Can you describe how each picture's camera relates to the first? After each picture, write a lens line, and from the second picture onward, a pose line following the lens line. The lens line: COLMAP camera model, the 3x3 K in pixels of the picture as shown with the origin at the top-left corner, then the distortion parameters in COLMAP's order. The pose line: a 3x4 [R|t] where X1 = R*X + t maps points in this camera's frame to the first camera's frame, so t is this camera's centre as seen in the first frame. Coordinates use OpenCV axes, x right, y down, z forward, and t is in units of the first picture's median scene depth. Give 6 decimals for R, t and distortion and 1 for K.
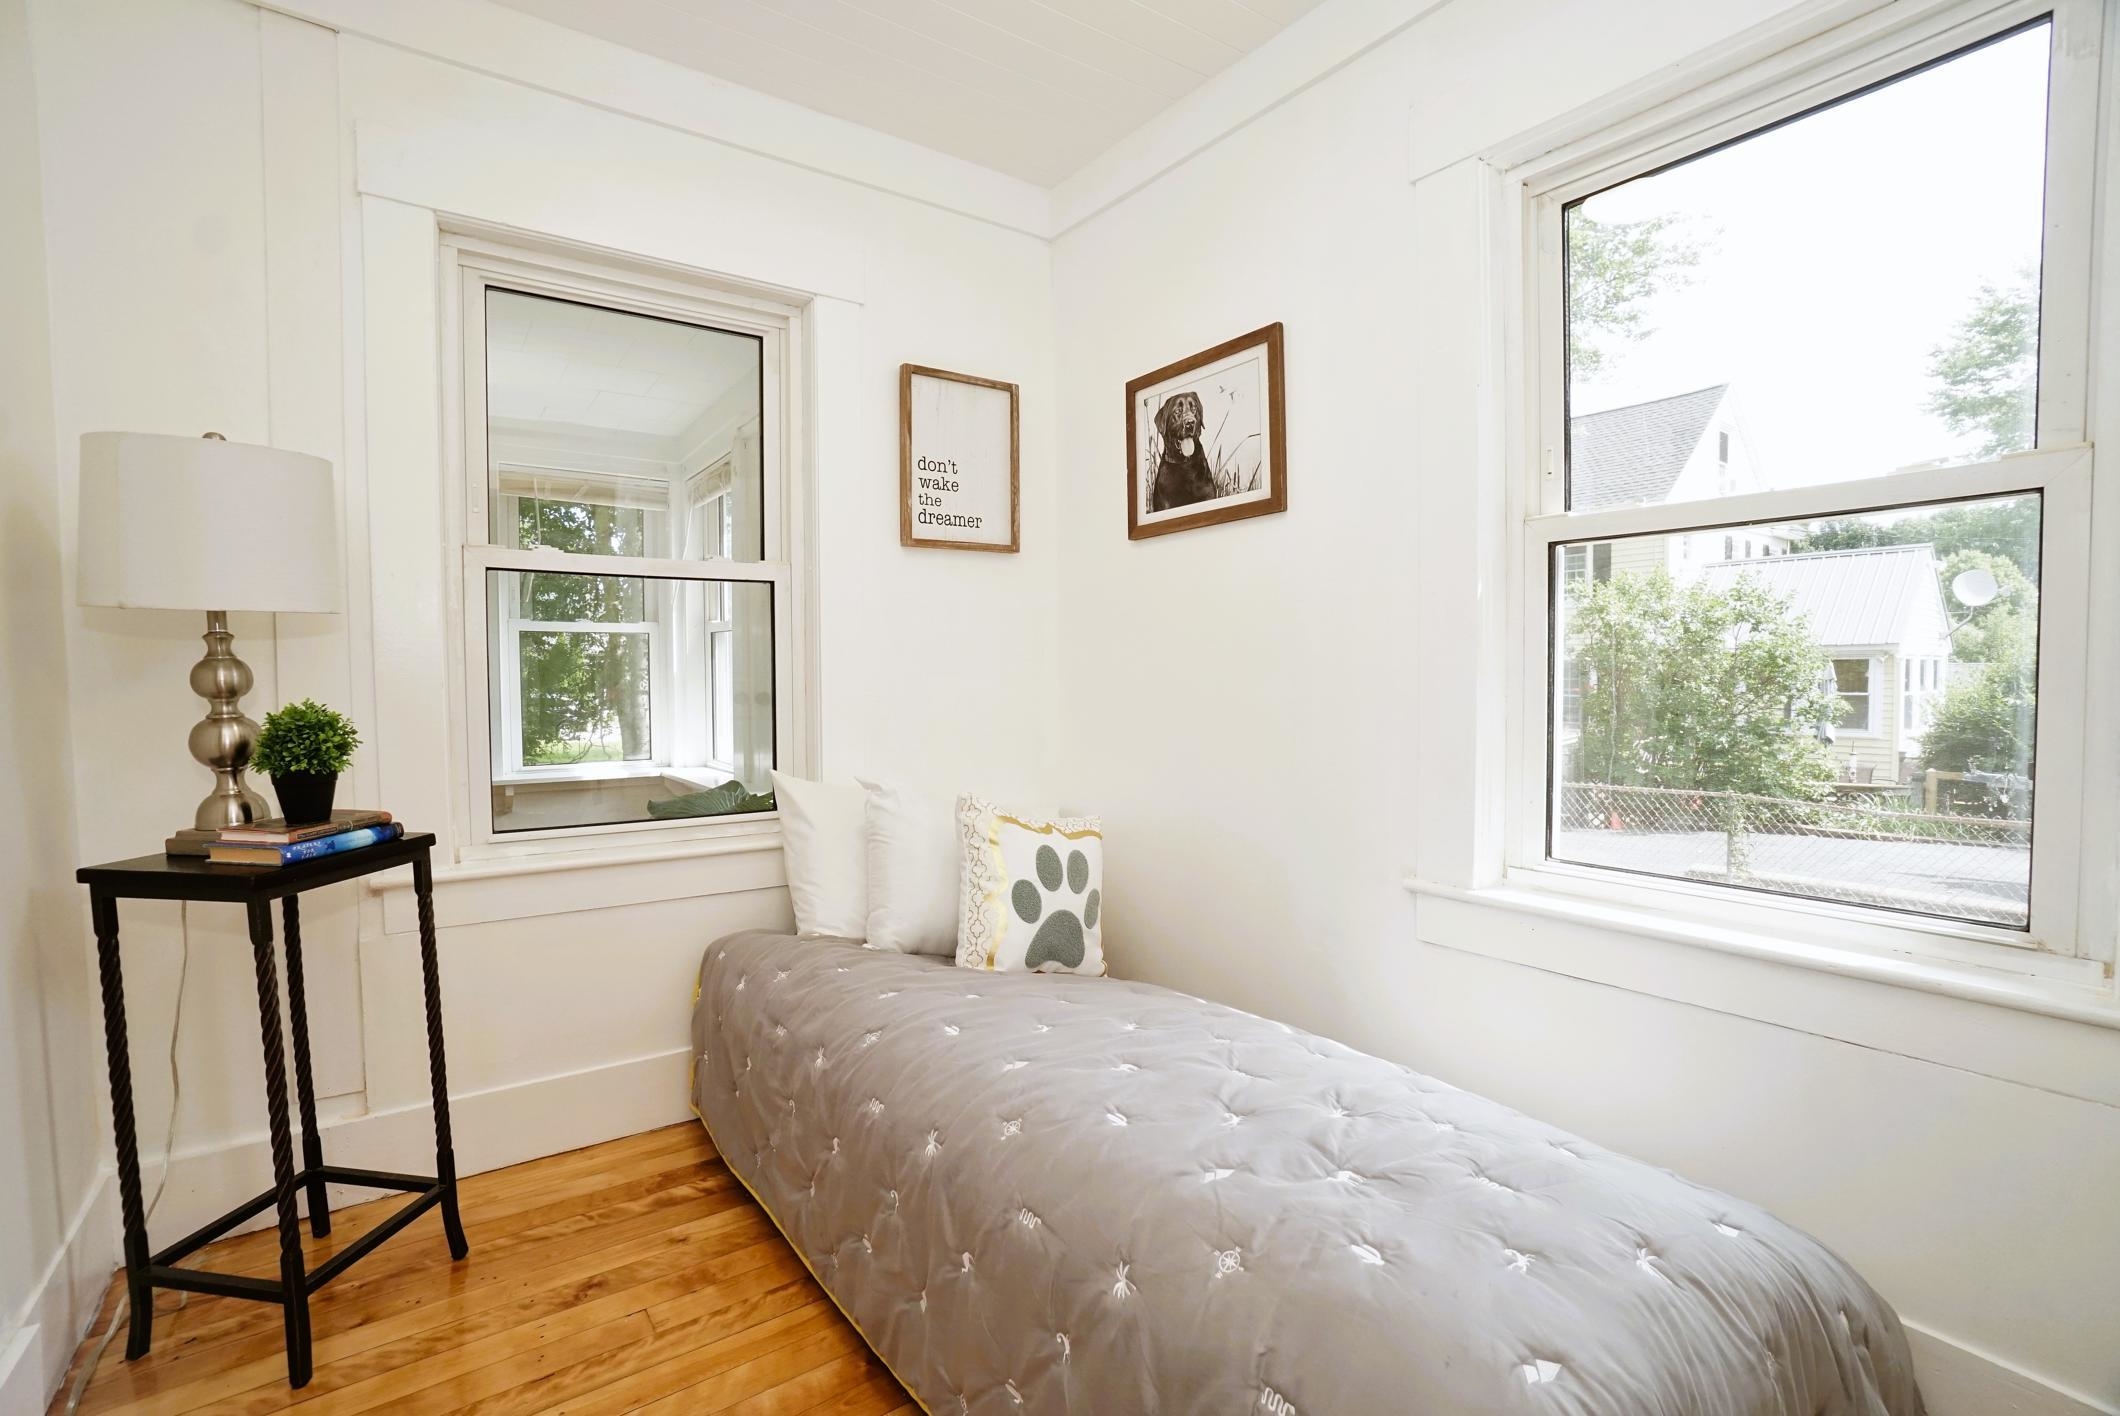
lens RADIAL K [[936.5, 0, 1036.5], [0, 936.5, 710.8], [0, 0, 1]] dist [-0.062228, 0.024080]
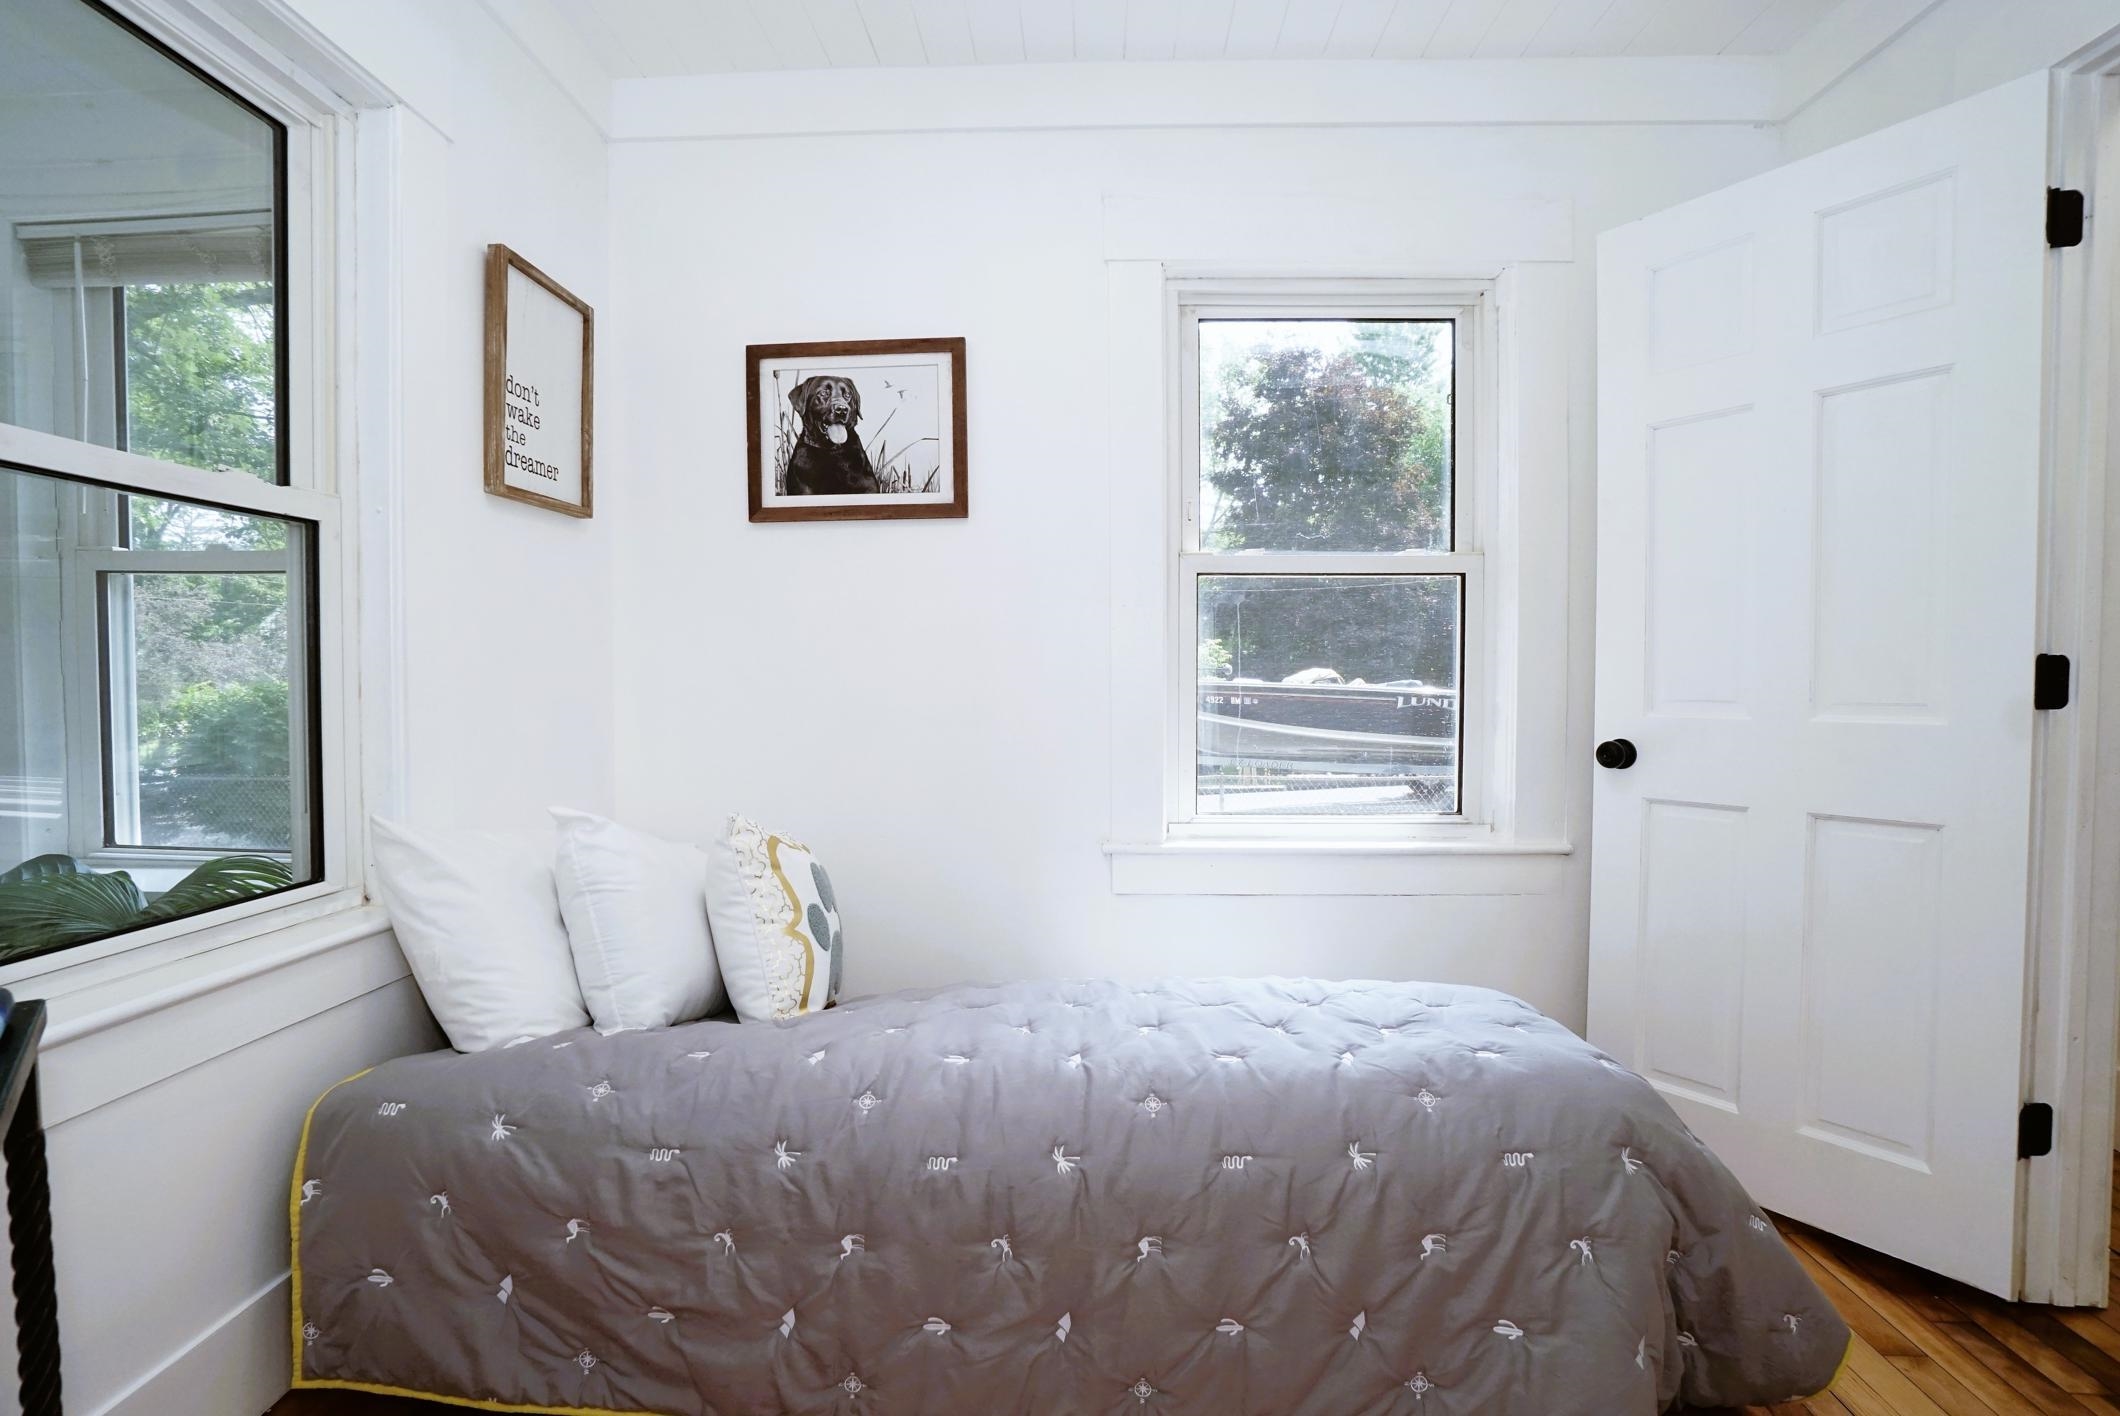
lens RADIAL K [[981.5, 0, 1060.0], [0, 981.5, 708.0], [0, 0, 1]] dist [-0.058712, 0.000029]
pose [[0.622777, -0.019742, 0.782151, -0.487920], [0.027634, 0.999613, 0.003228, 0.000860], [-0.781911, 0.019604, 0.623081, 0.207181]]
